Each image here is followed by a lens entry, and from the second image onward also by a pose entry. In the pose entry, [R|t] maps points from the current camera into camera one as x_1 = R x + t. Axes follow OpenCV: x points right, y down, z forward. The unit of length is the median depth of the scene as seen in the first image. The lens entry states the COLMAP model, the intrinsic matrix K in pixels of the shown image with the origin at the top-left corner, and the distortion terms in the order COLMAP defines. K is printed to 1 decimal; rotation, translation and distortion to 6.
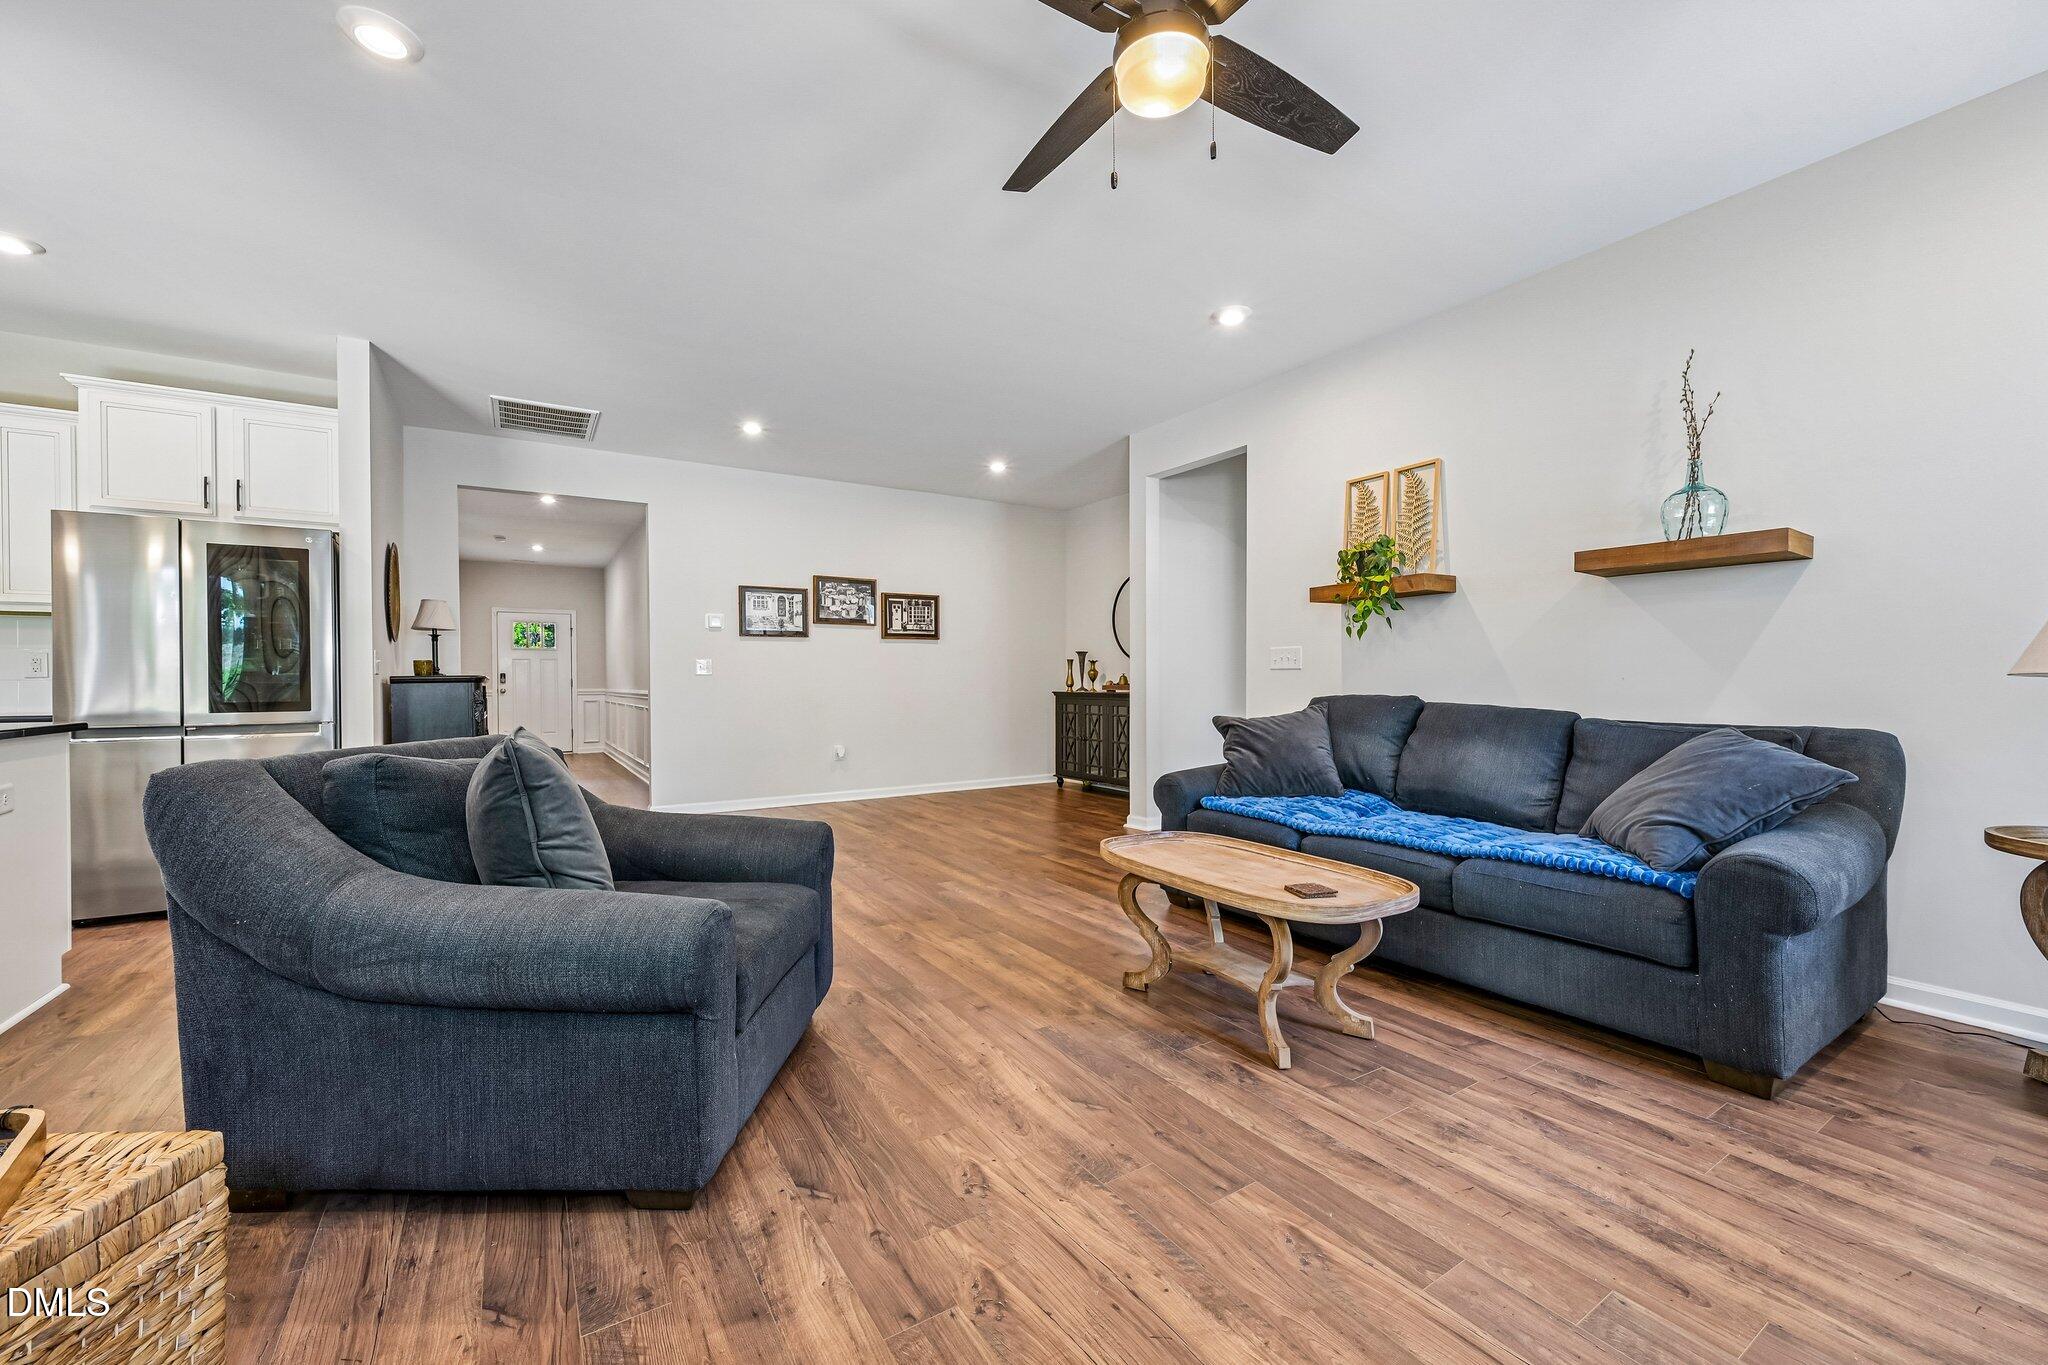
lens RADIAL K [[810.3, 0, 1020.1], [0, 810.3, 679.5], [0, 0, 1]] dist [-0.003683, -0.000236]
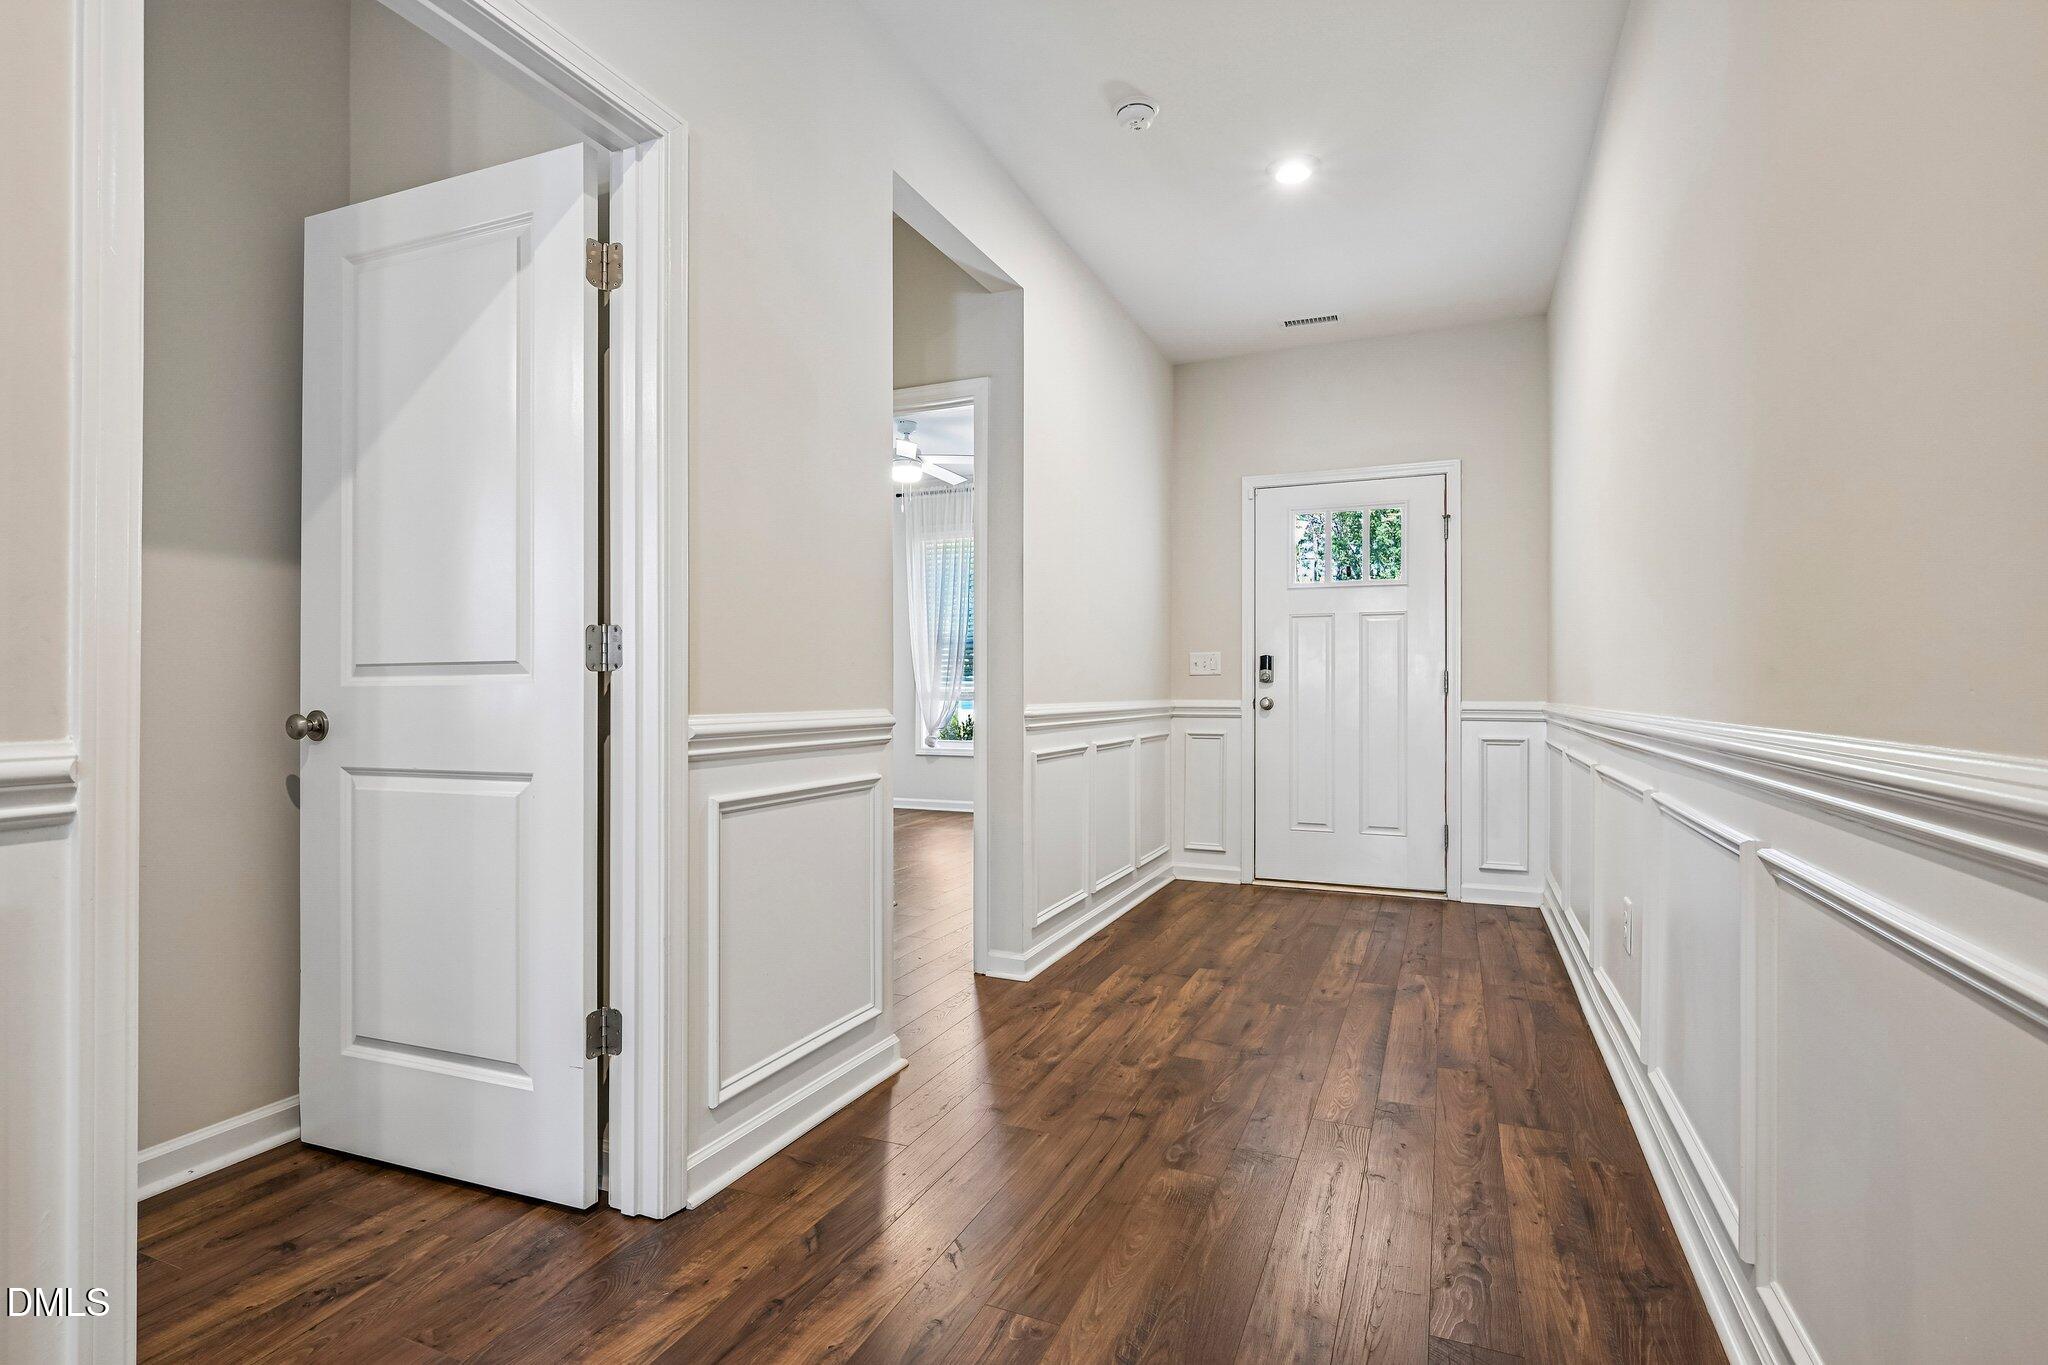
lens RADIAL K [[1017.9, 0, 1024.5], [0, 1017.9, 682.2], [0, 0, 1]] dist [0.000508, 0.000024]
pose [[0.571048, -0.002409, -0.820913, -0.327332], [-0.003643, 0.999978, -0.005469, 0.007099], [0.820908, 0.006114, 0.571027, 0.651522]]
